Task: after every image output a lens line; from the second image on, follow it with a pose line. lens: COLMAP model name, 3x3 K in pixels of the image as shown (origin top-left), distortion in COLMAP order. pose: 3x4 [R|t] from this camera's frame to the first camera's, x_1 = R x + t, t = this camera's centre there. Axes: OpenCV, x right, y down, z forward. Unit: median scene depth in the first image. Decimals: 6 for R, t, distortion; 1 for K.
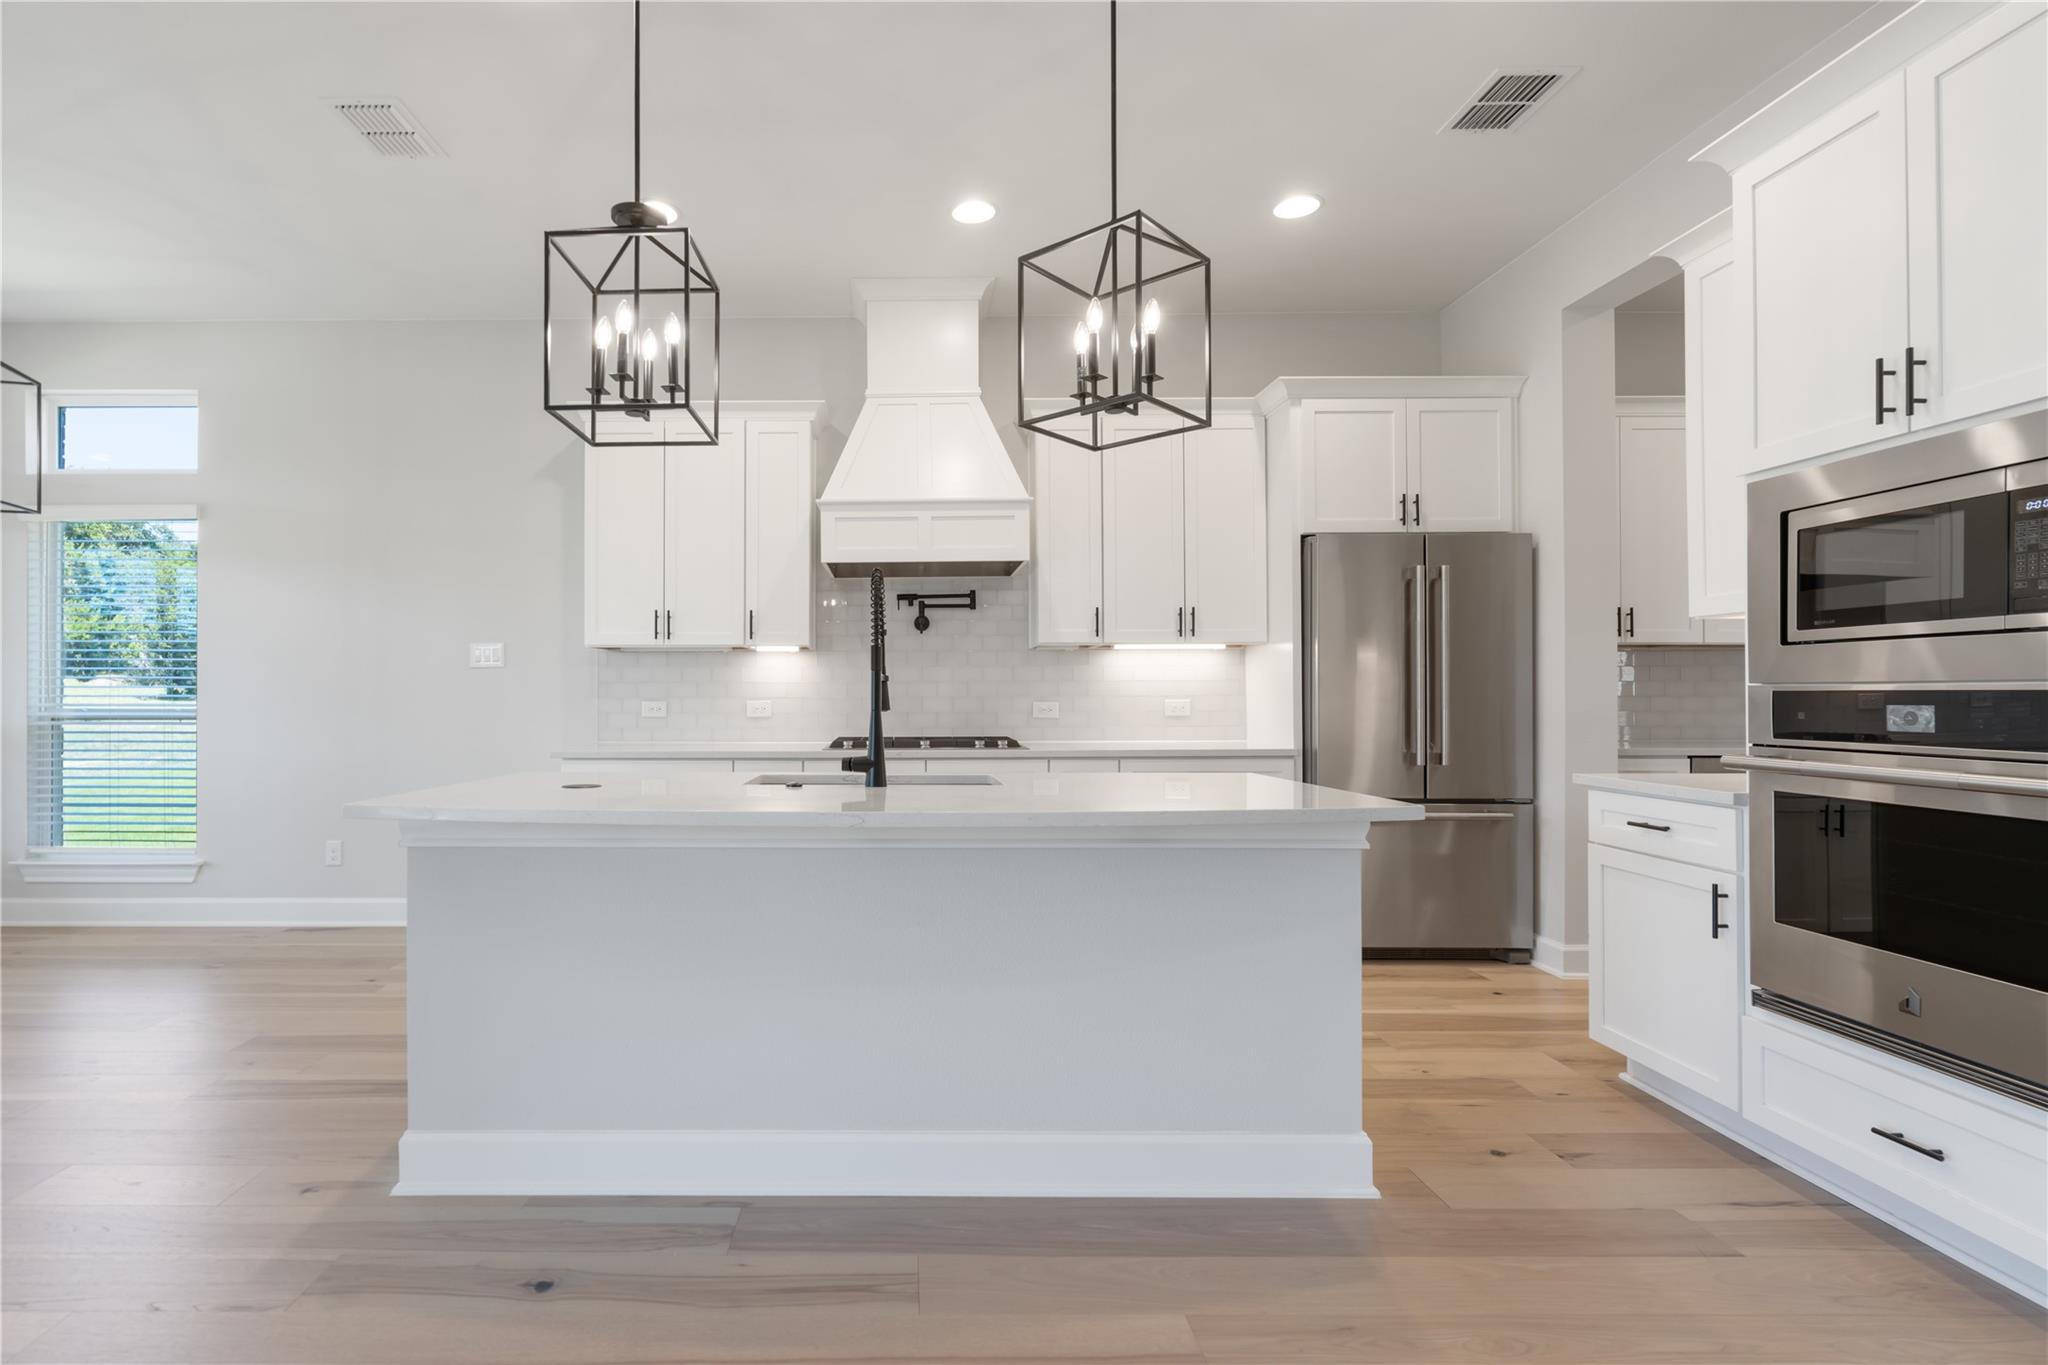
lens RADIAL K [[976.1, 0, 896.3], [0, 976.1, 691.1], [0, 0, 1]] dist [-0.004637, -0.000252]
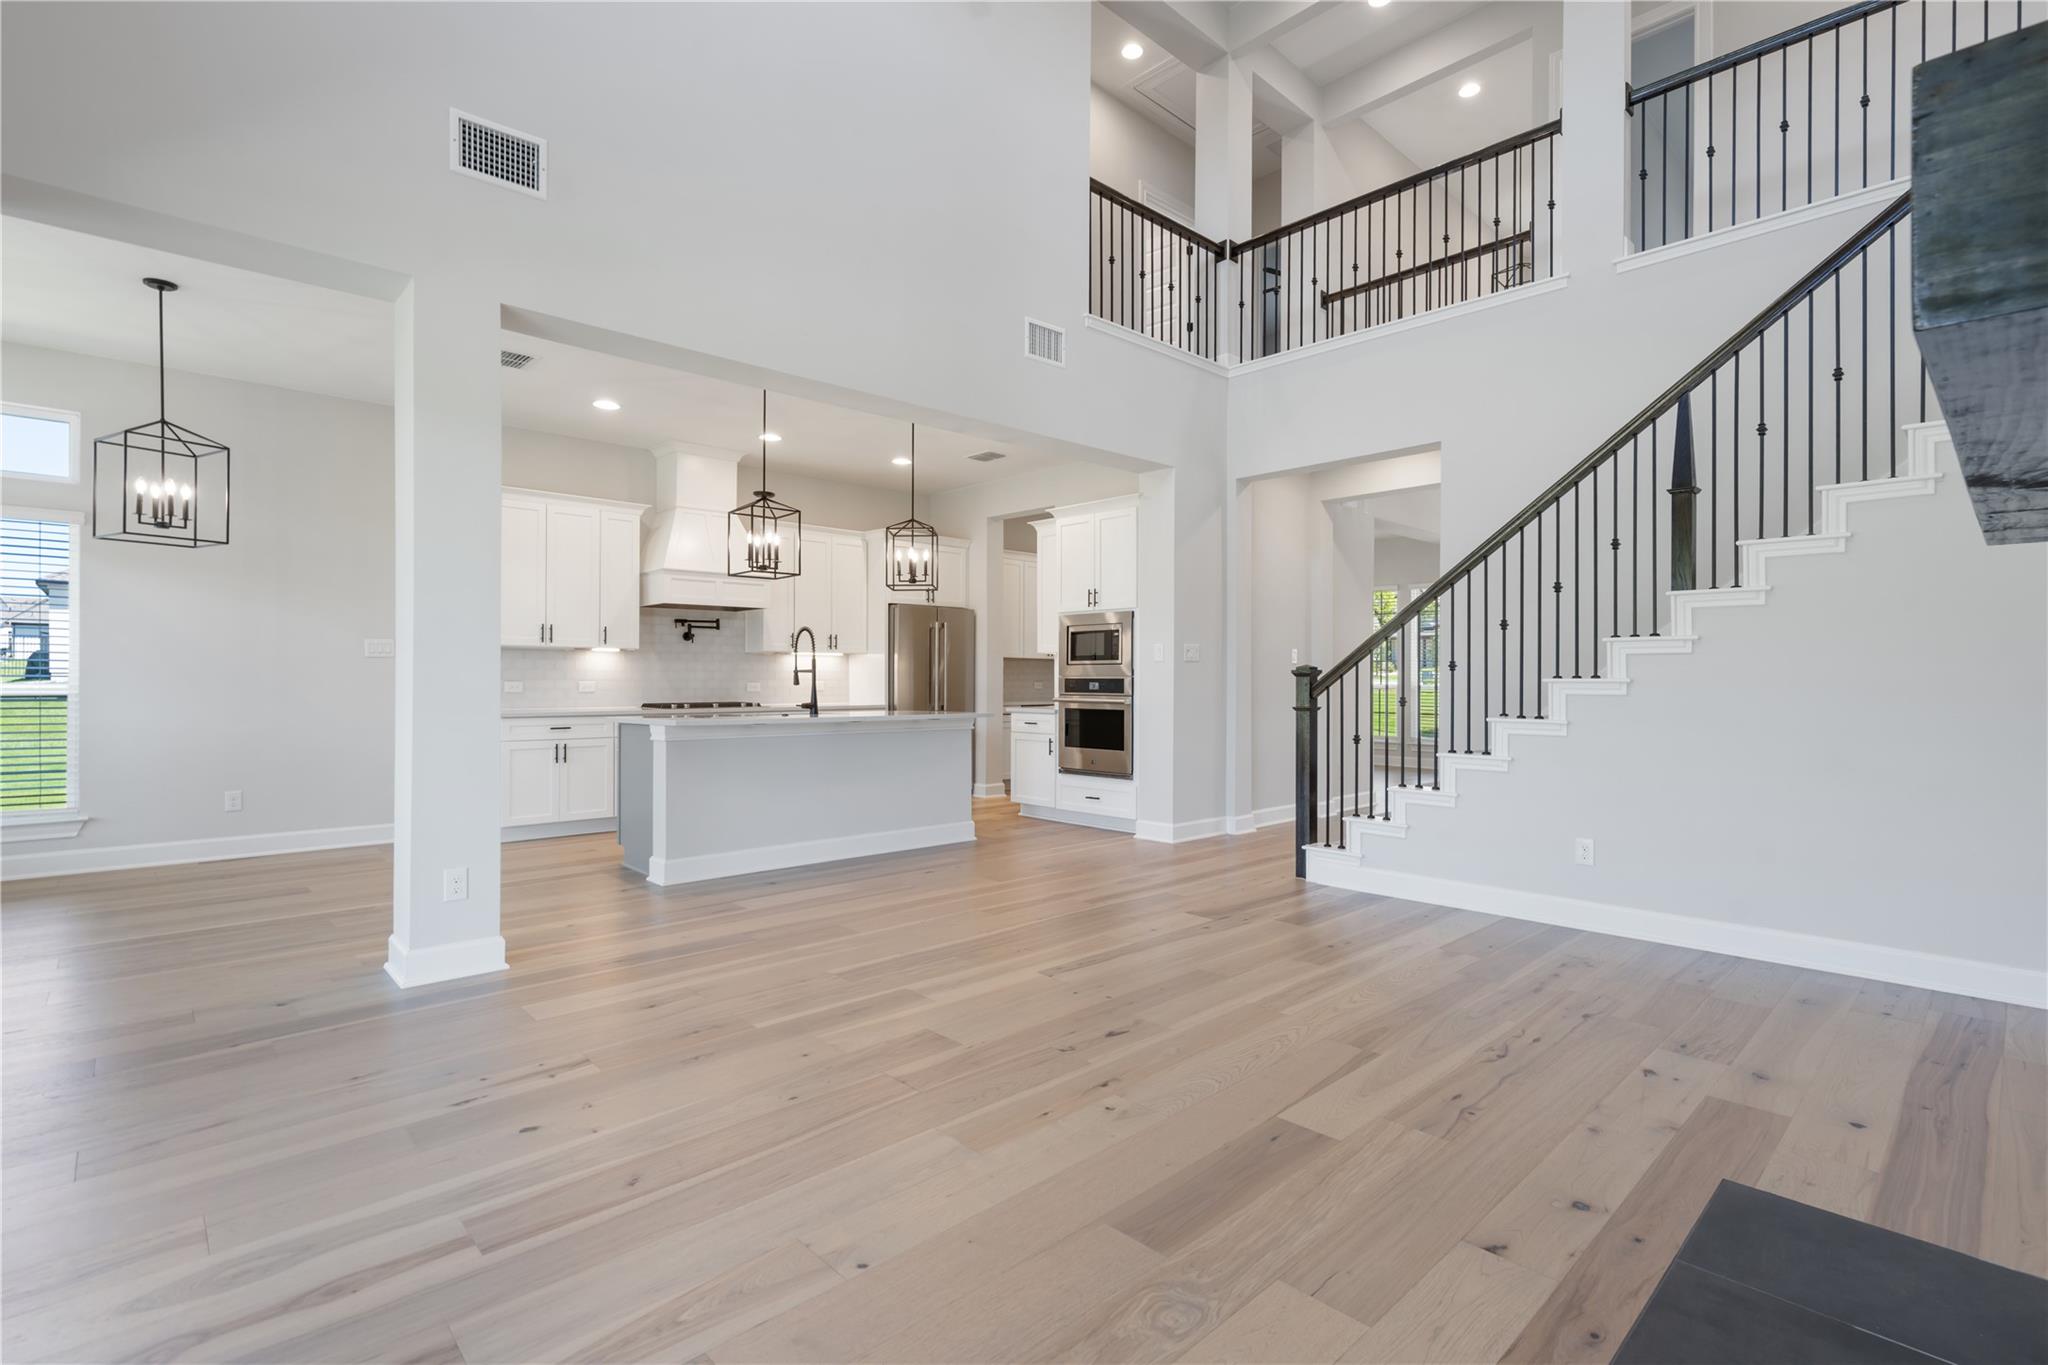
lens RADIAL K [[946.6, 0, 1025.9], [0, 946.6, 681.9], [0, 0, 1]] dist [-0.001806, 0.000061]
pose [[0.723064, 0.002124, 0.690777, -0.774949], [-0.006671, 0.999970, 0.003907, -0.000640], [-0.690748, -0.007433, 0.723057, -0.679995]]
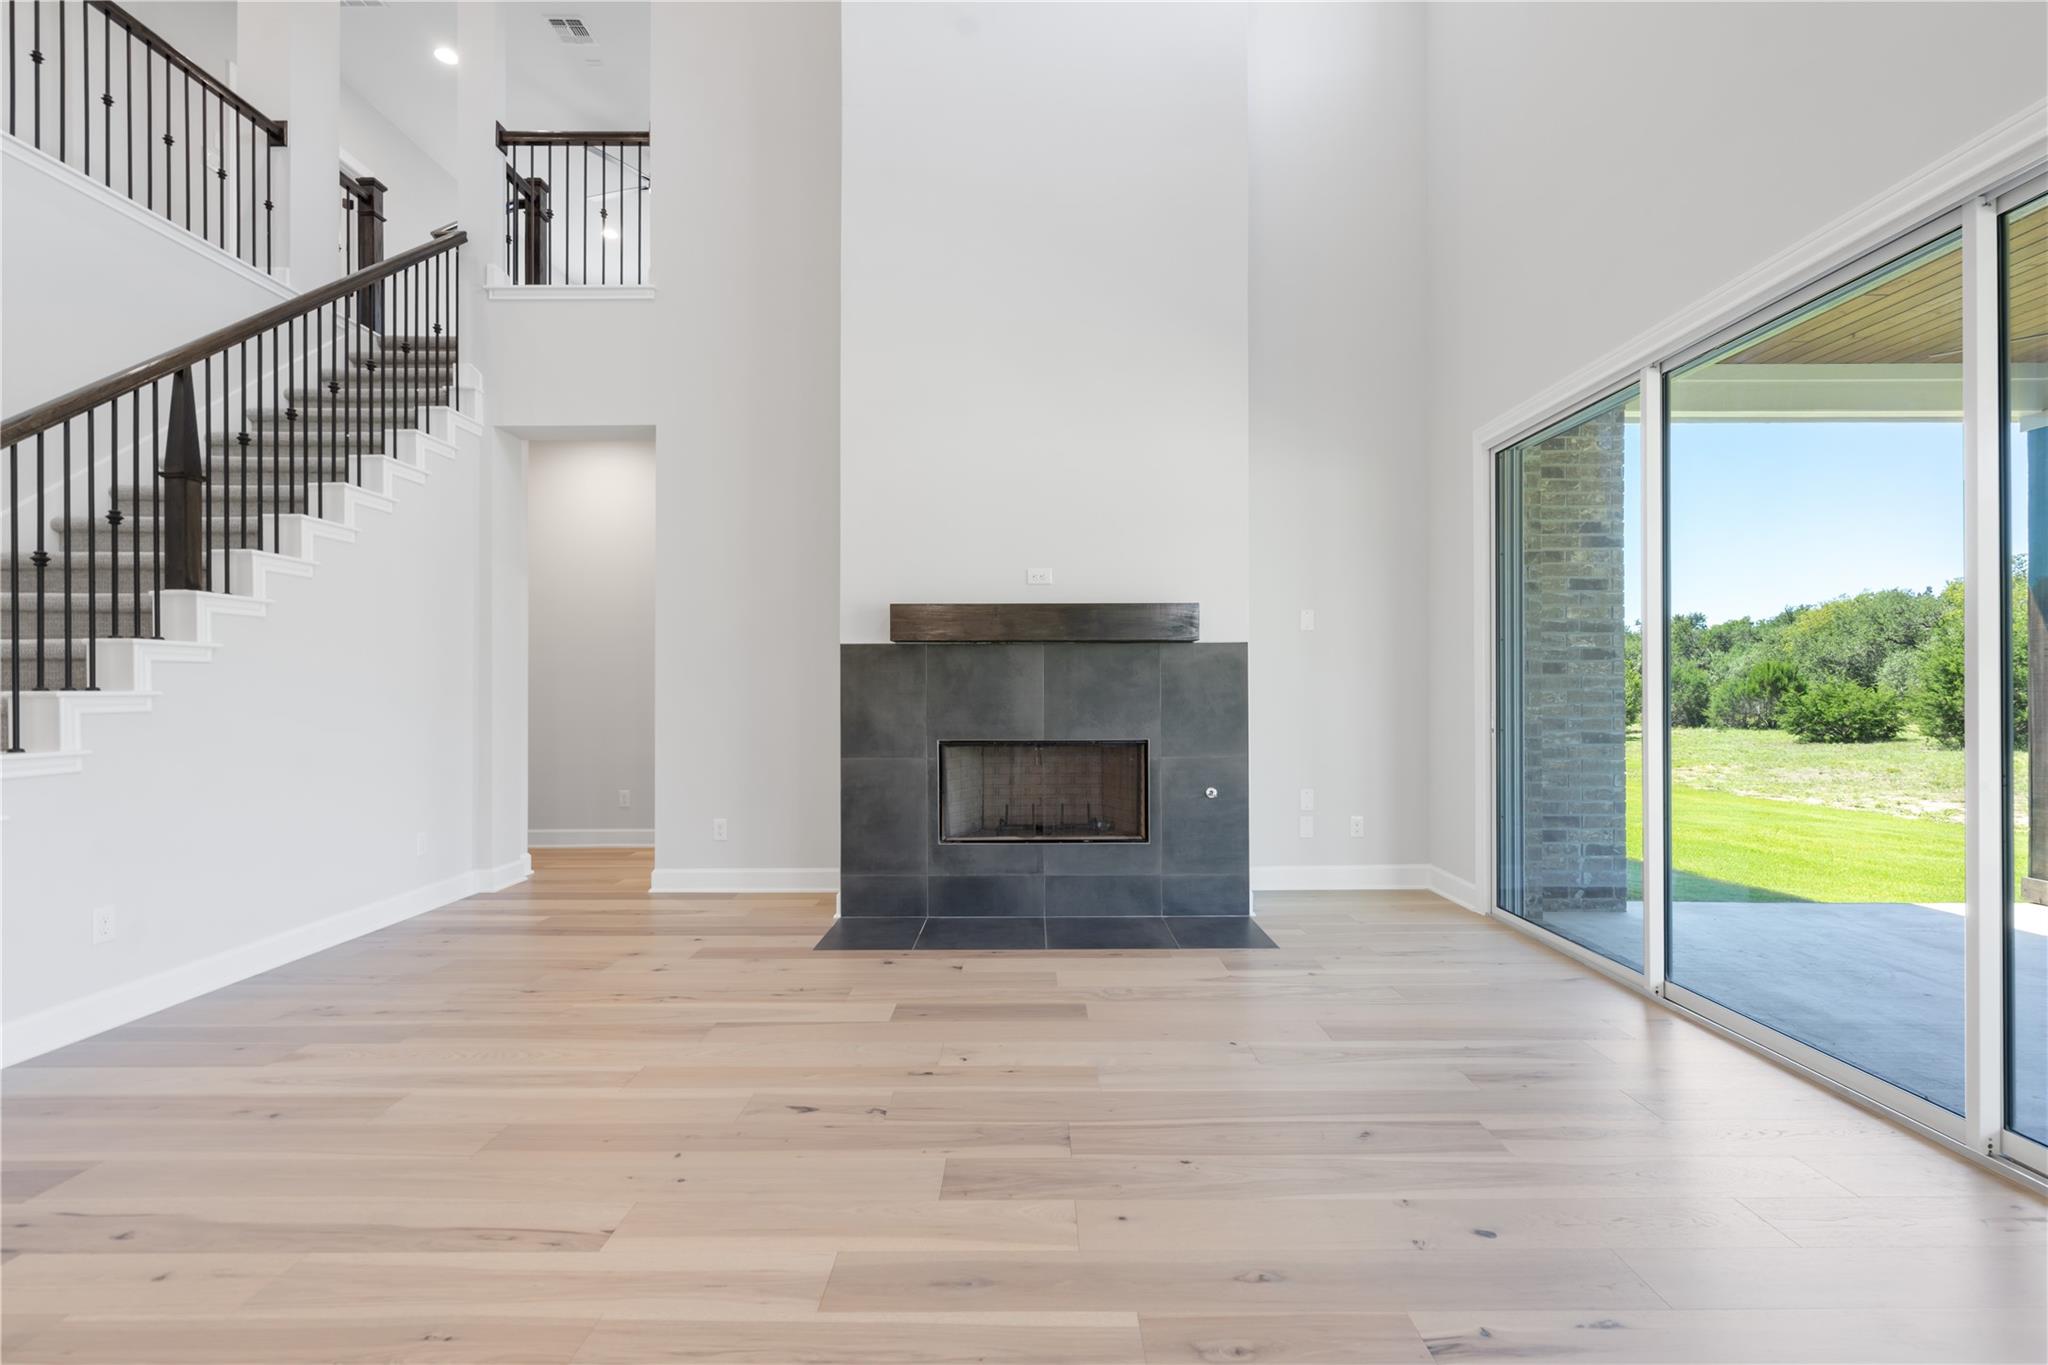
lens RADIAL K [[934.2, 0, 1027.7], [0, 934.2, 683.3], [0, 0, 1]] dist [-0.000294, 0.000350]
pose [[-0.999977, 0.006730, -0.001183, -0.377353], [0.006741, 0.999926, -0.010102, 0.001764], [0.001115, -0.010110, -0.999948, 0.386435]]
